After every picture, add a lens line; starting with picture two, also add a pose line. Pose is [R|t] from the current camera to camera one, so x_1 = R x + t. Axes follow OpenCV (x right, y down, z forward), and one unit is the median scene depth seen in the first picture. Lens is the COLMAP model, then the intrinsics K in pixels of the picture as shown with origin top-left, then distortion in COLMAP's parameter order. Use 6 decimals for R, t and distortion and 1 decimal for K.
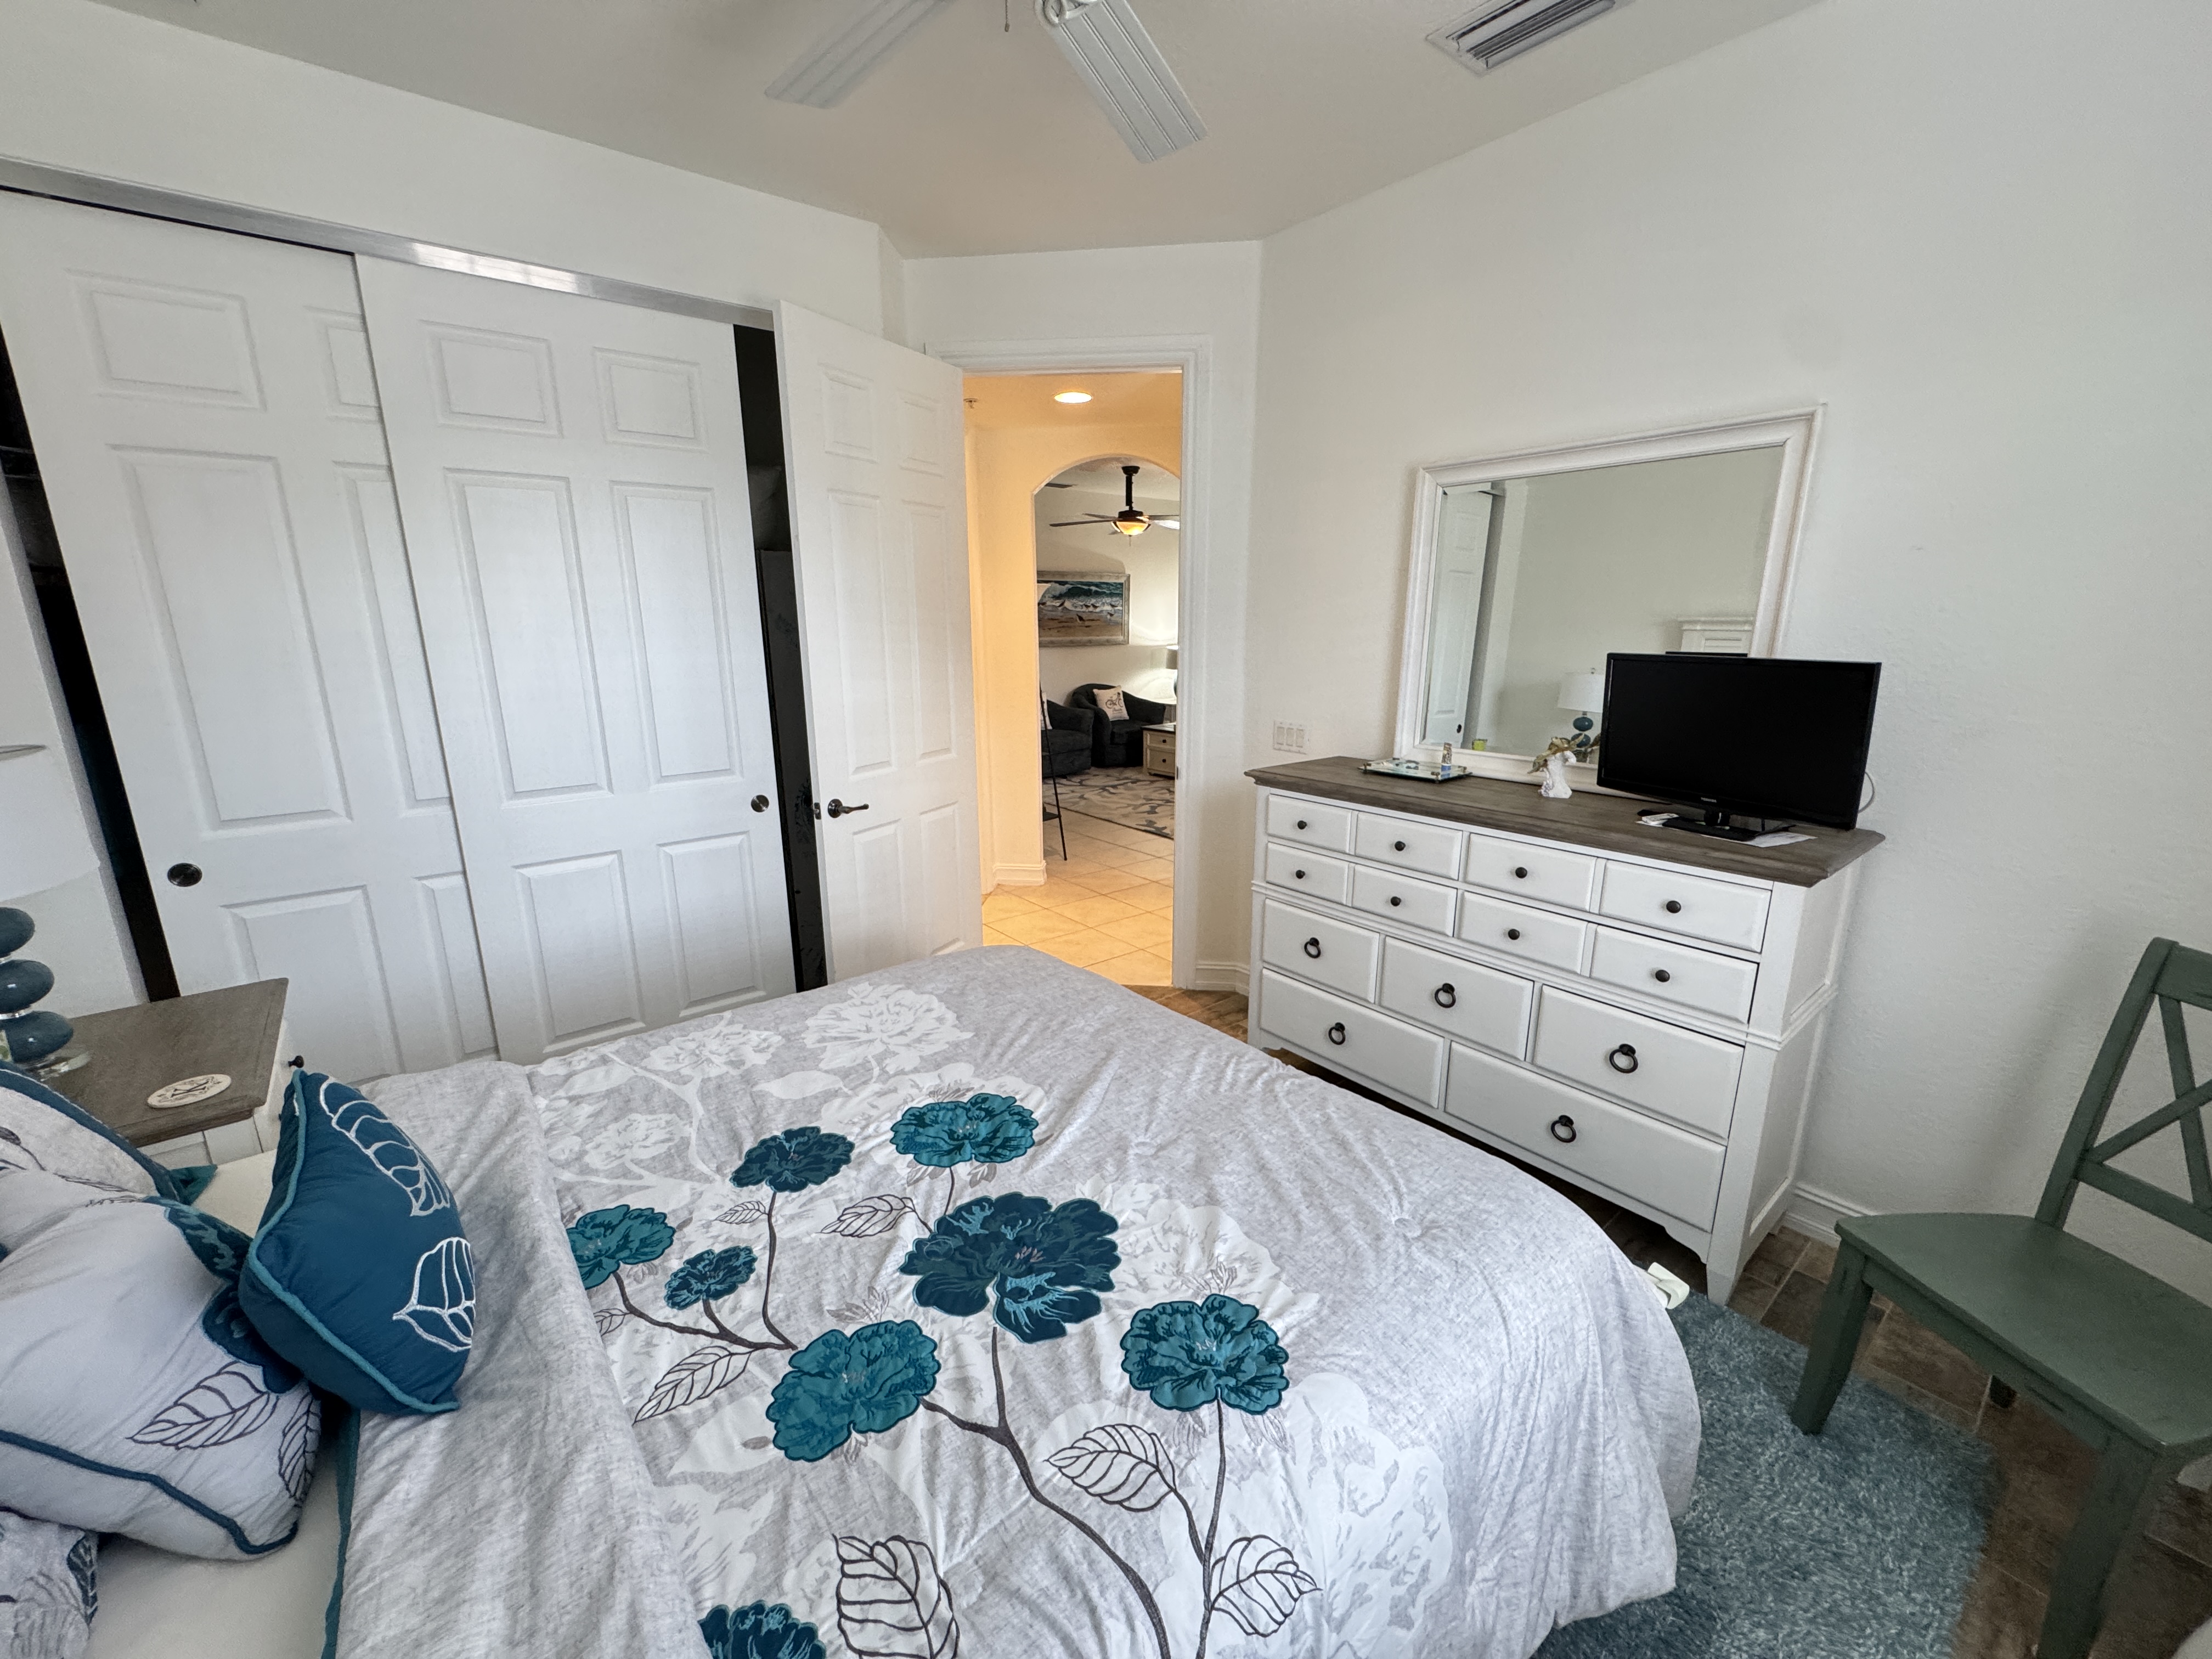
lens RADIAL K [[882.7, 0, 1095.5], [0, 882.7, 827.9], [0, 0, 1]] dist [-0.002817, 0.000275]
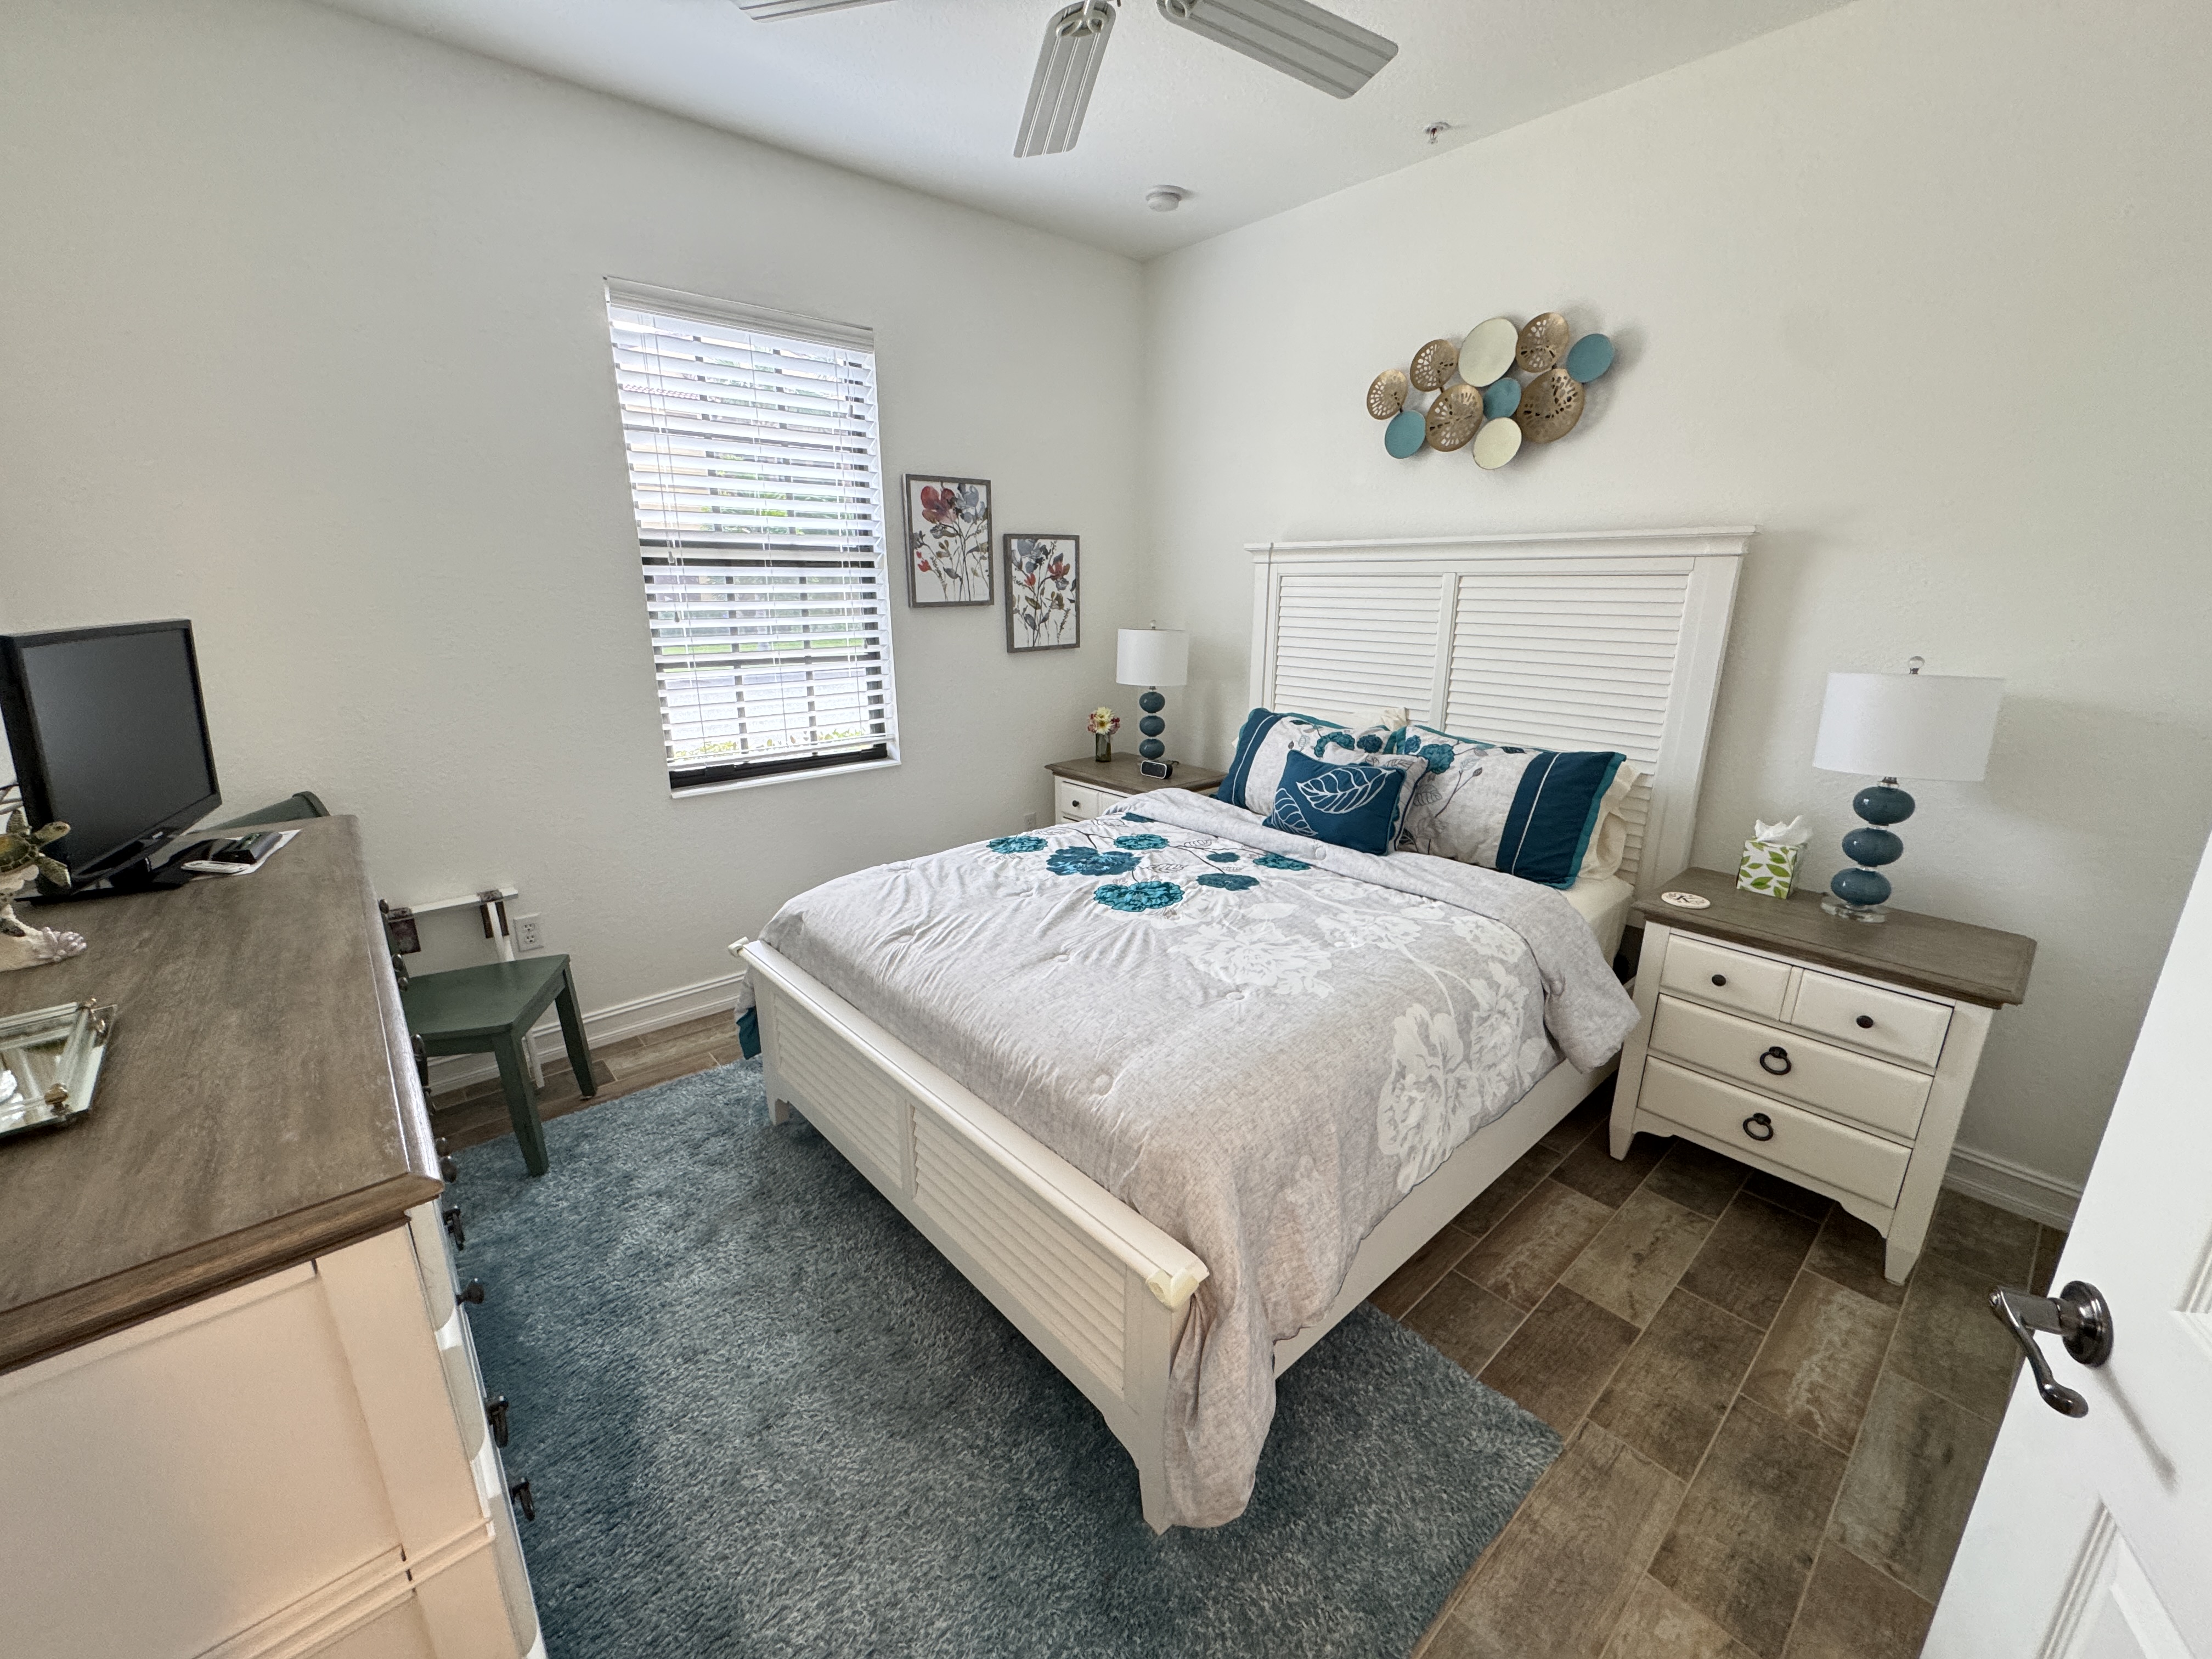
lens RADIAL K [[882.7, 0, 1107.6], [0, 882.7, 830.1], [0, 0, 1]] dist [-0.002817, 0.000275]
pose [[-0.998713, 0.017960, -0.047440, -0.020967], [-0.007812, 0.869612, 0.493674, -0.622293], [0.050120, 0.493409, -0.868352, 2.656658]]
